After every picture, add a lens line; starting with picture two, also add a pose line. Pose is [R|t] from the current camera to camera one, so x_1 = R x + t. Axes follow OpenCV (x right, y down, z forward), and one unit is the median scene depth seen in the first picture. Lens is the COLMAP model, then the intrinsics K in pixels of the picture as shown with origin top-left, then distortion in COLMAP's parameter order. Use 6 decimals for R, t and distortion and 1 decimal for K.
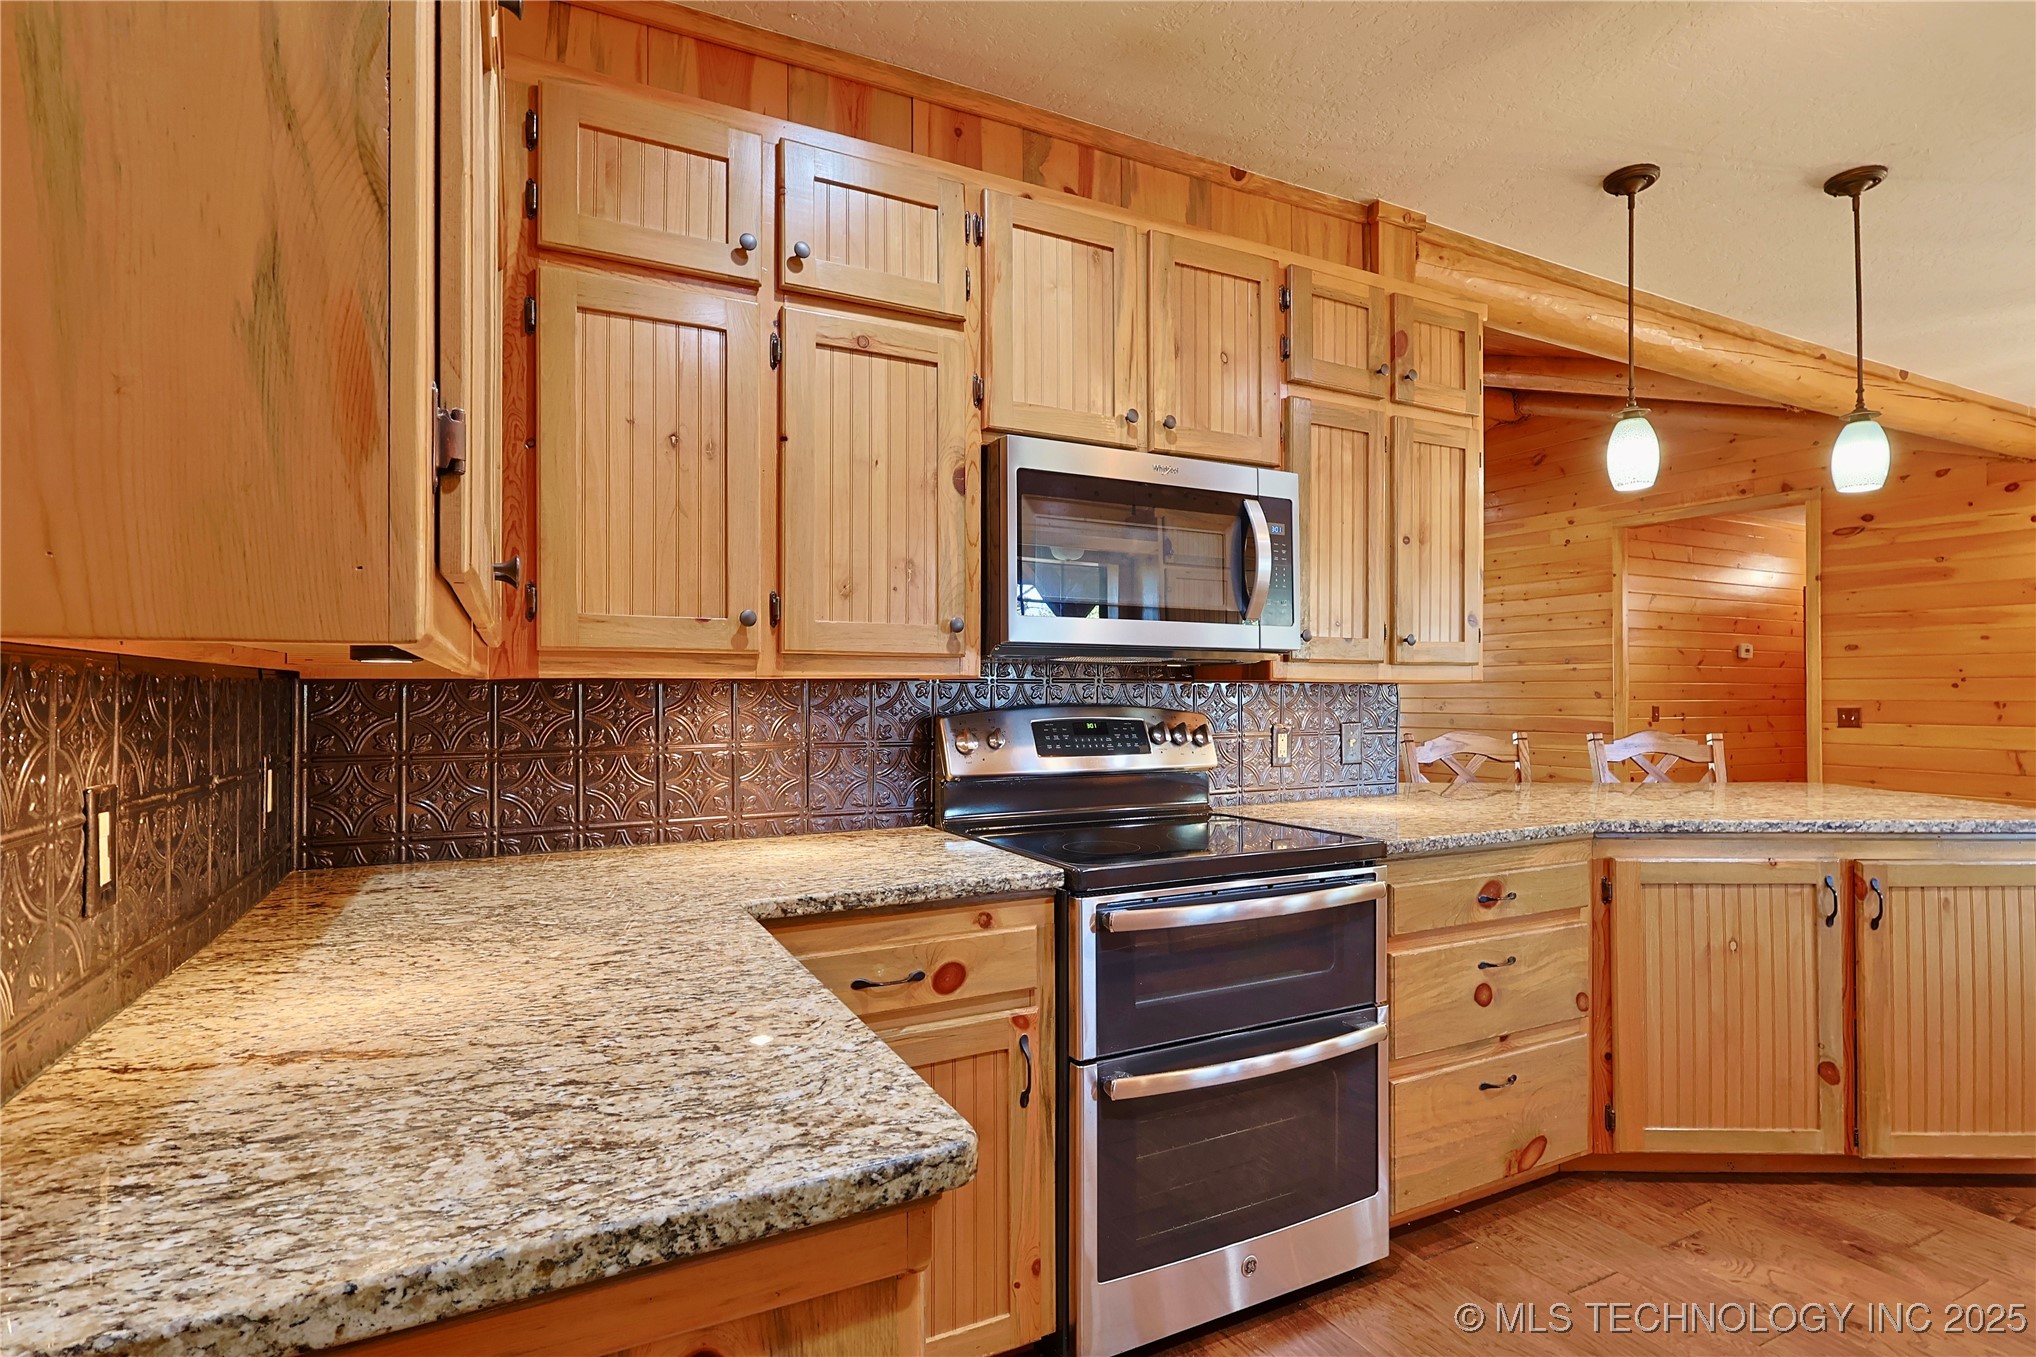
lens RADIAL K [[992.7, 0, 1022.1], [0, 992.7, 680.1], [0, 0, 1]] dist [-0.002789, 0.000293]
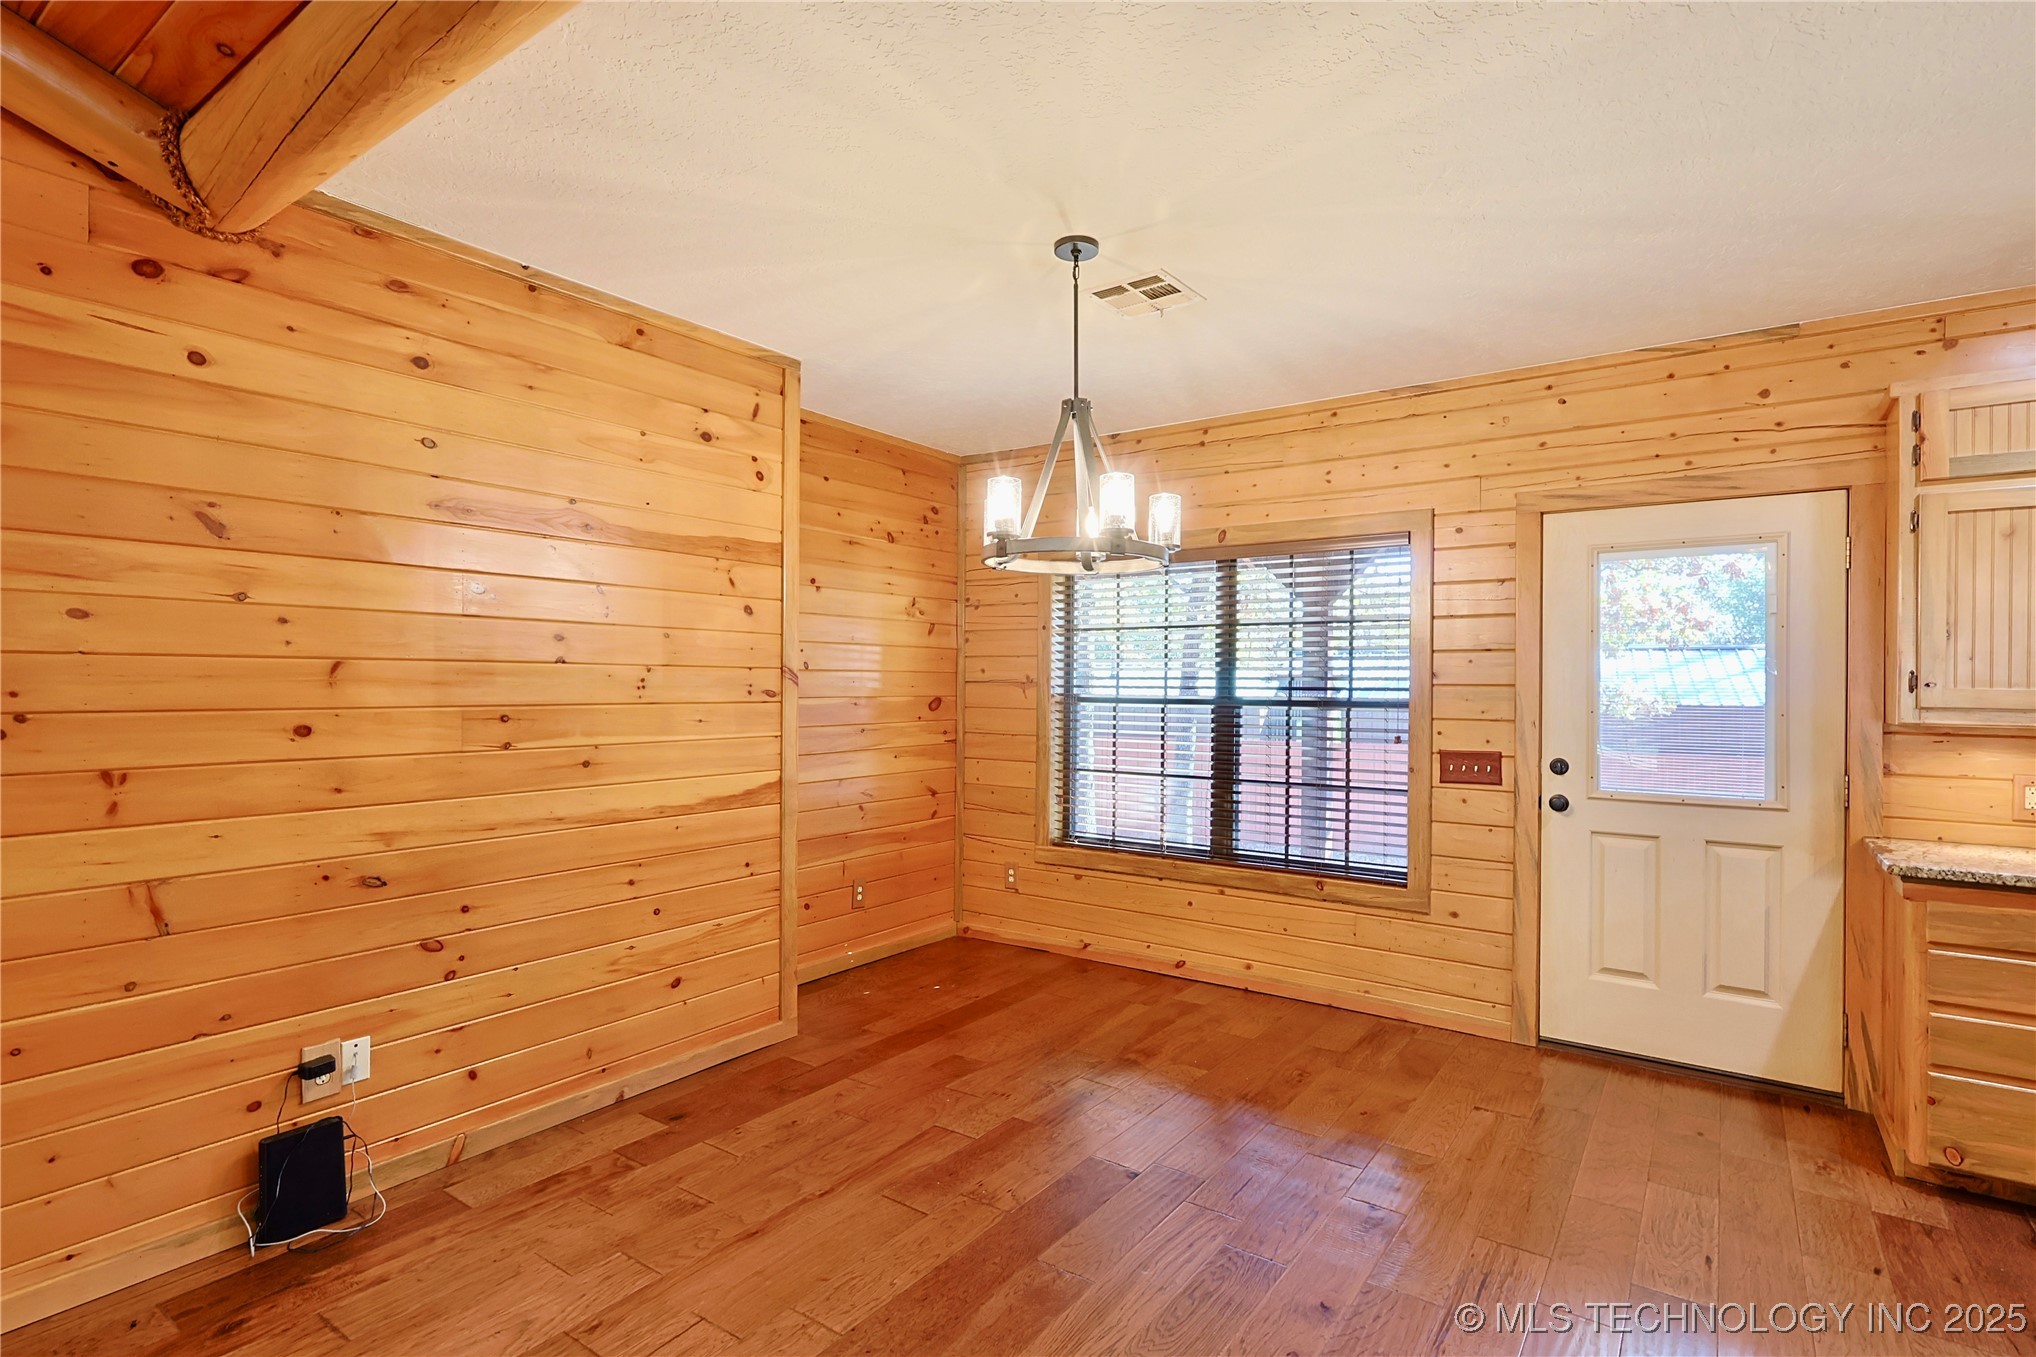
lens RADIAL K [[992.7, 0, 1015.3], [0, 992.7, 684.8], [0, 0, 1]] dist [-0.002789, 0.000293]
pose [[-0.461488, -0.005691, 0.887128, 1.013406], [-0.018019, 0.999833, -0.002959, -0.045451], [-0.886964, -0.017351, -0.461513, 1.961262]]
